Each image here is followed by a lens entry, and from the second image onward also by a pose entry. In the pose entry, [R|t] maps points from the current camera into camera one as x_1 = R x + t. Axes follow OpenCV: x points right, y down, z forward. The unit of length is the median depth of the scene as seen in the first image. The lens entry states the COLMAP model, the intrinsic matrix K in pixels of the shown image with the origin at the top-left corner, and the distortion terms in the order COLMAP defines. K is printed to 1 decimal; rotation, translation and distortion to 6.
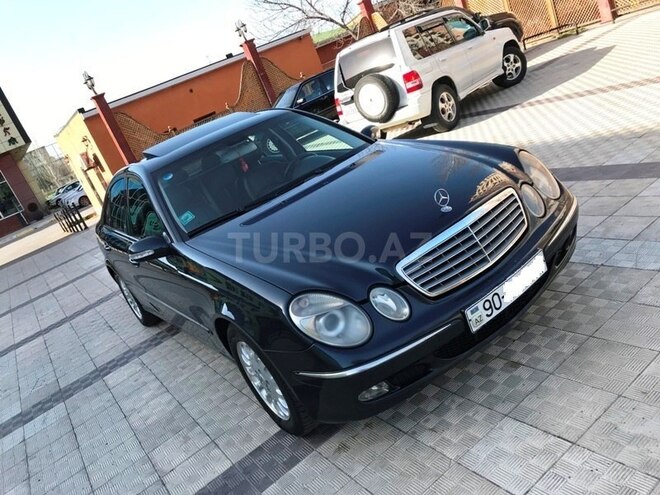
lens RADIAL K [[540.2, 0, 331.1], [0, 540.2, 245.0], [0, 0, 1]] dist [0.019011, -0.000835]
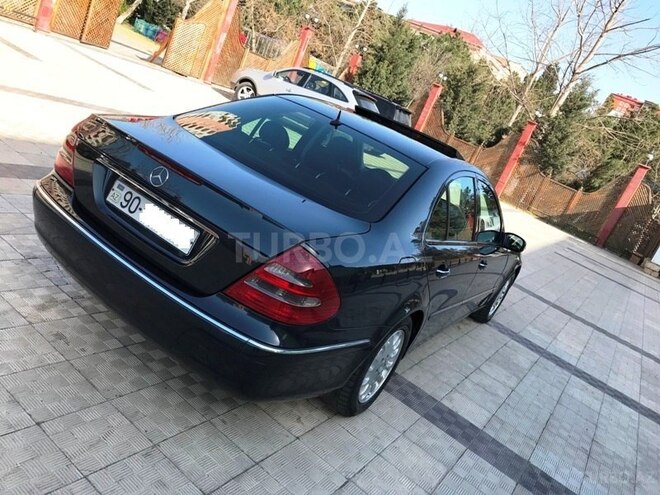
lens RADIAL K [[540.2, 0, 331.1], [0, 540.2, 245.0], [0, 0, 1]] dist [0.019011, -0.000835]
pose [[-0.476437, -0.053006, 0.877609, -0.268047], [0.051792, 0.994756, 0.088198, -0.027132], [-0.877682, 0.087474, -0.471194, 0.415676]]
